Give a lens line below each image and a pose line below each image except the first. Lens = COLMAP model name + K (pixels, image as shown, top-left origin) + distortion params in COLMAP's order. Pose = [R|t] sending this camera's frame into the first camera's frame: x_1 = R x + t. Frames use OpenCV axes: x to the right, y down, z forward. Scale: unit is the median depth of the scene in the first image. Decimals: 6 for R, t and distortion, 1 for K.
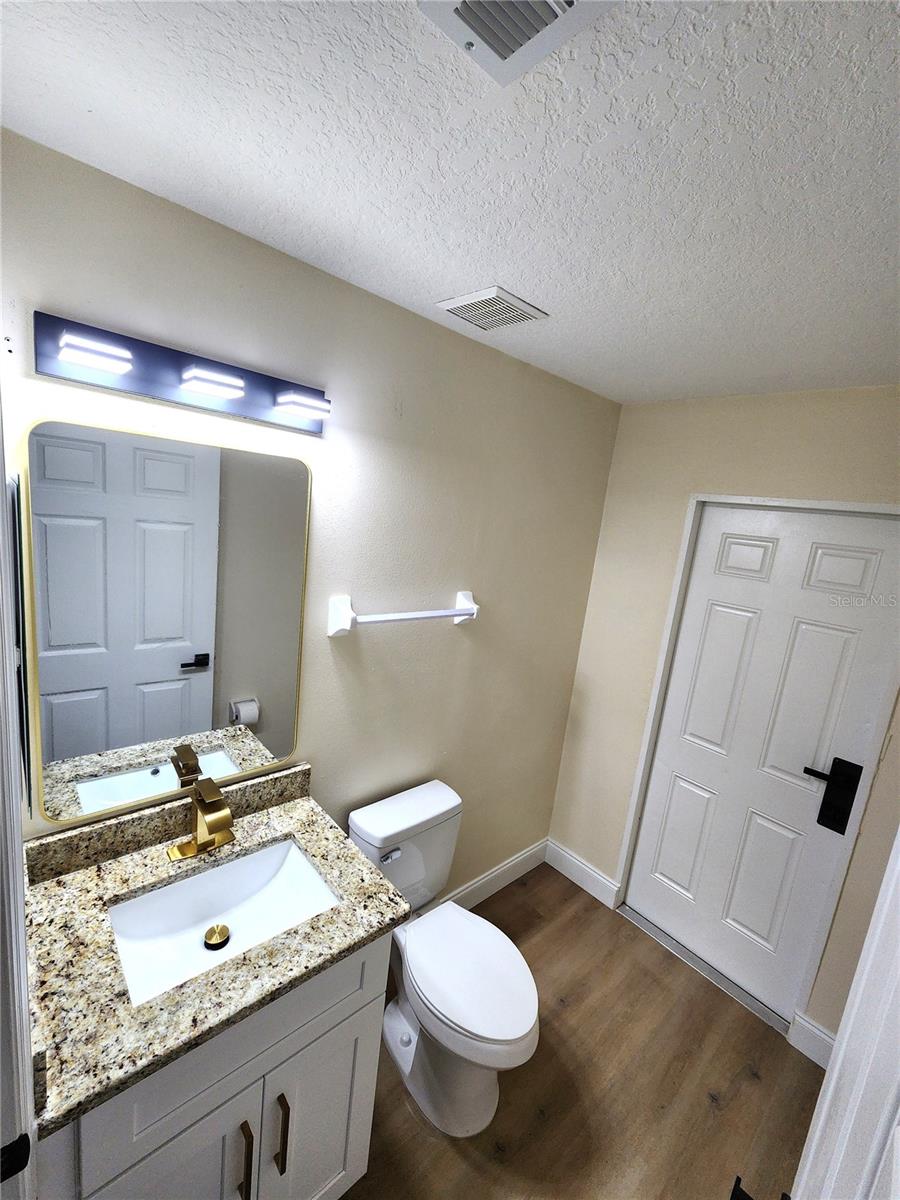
lens RADIAL K [[490.5, 0, 450.0], [0, 490.5, 600.0], [0, 0, 1]] dist [0.004601, -0.001126]
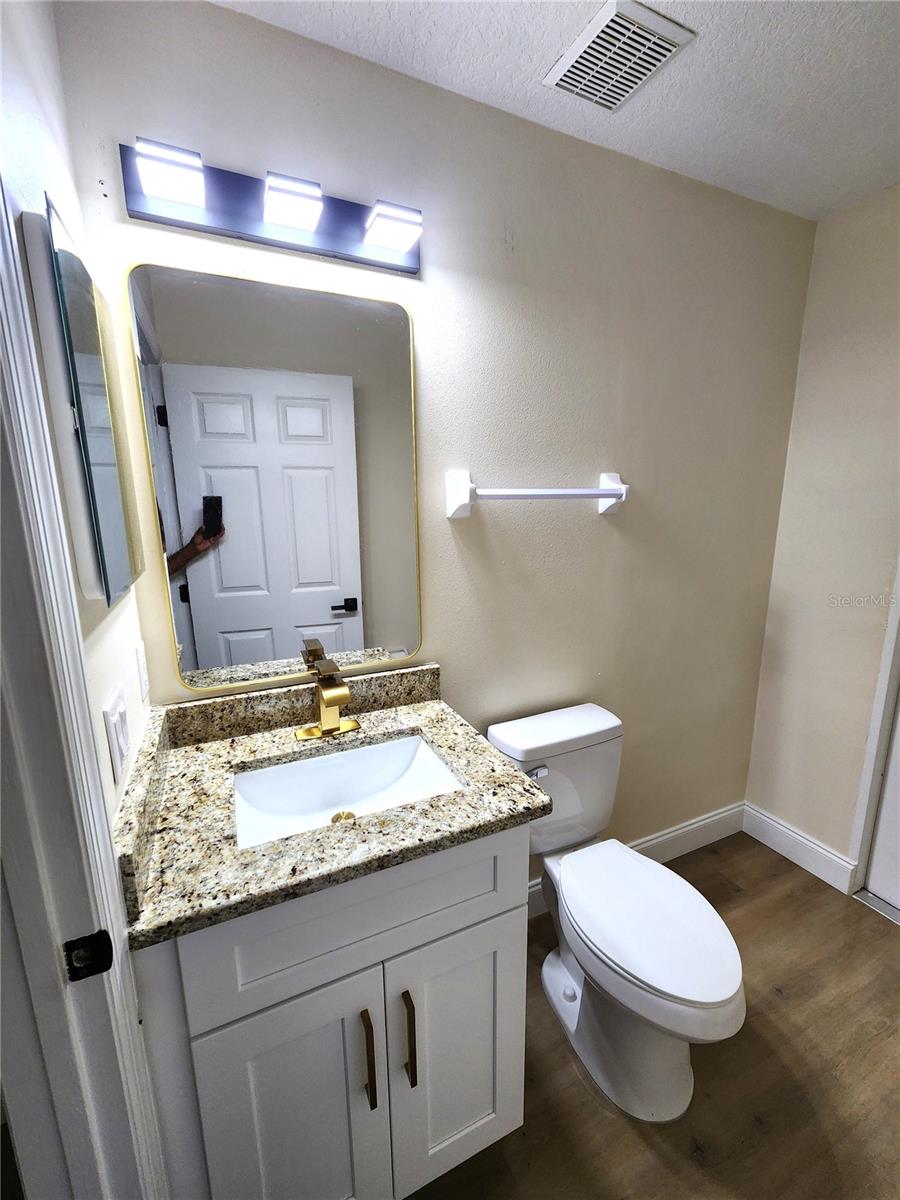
lens RADIAL K [[490.5, 0, 450.0], [0, 490.5, 600.0], [0, 0, 1]] dist [0.004601, -0.001126]
pose [[0.947673, -0.061651, -0.313234, 0.032372], [0.063446, 0.997975, -0.004470, 0.283315], [0.312876, -0.015638, 0.949665, 0.189891]]
